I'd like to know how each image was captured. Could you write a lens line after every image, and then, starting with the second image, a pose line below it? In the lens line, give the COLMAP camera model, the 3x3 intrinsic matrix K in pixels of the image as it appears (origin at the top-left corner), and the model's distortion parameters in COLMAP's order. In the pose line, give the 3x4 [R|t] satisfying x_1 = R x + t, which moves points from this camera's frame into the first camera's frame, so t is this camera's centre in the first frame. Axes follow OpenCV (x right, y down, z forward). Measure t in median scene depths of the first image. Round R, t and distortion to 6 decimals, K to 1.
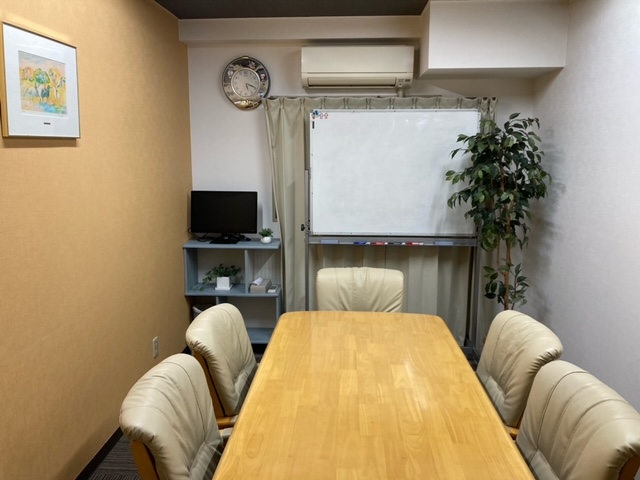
lens RADIAL K [[518.5, 0, 320.0], [0, 518.5, 240.0], [0, 0, 1]] dist [0.043045, -0.078387]
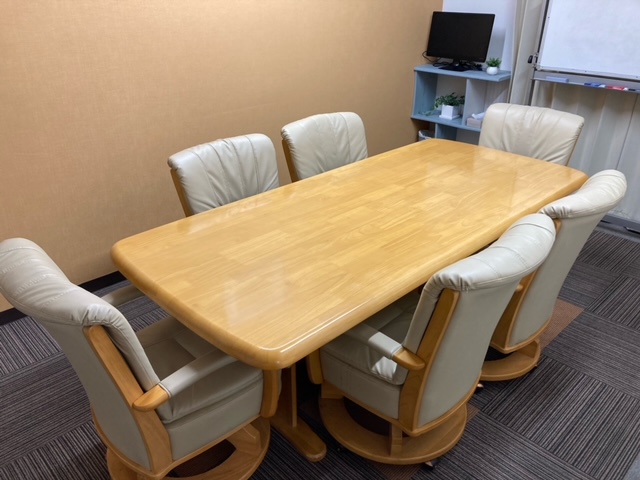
lens RADIAL K [[527.5, 0, 314.4], [0, 527.5, 240.5], [0, 0, 1]] dist [0.050919, -0.060034]
pose [[0.735929, 0.297216, -0.608335, 0.353921], [-0.110738, 0.939235, 0.324922, 0.012375], [0.667942, -0.171754, 0.724123, 0.044452]]
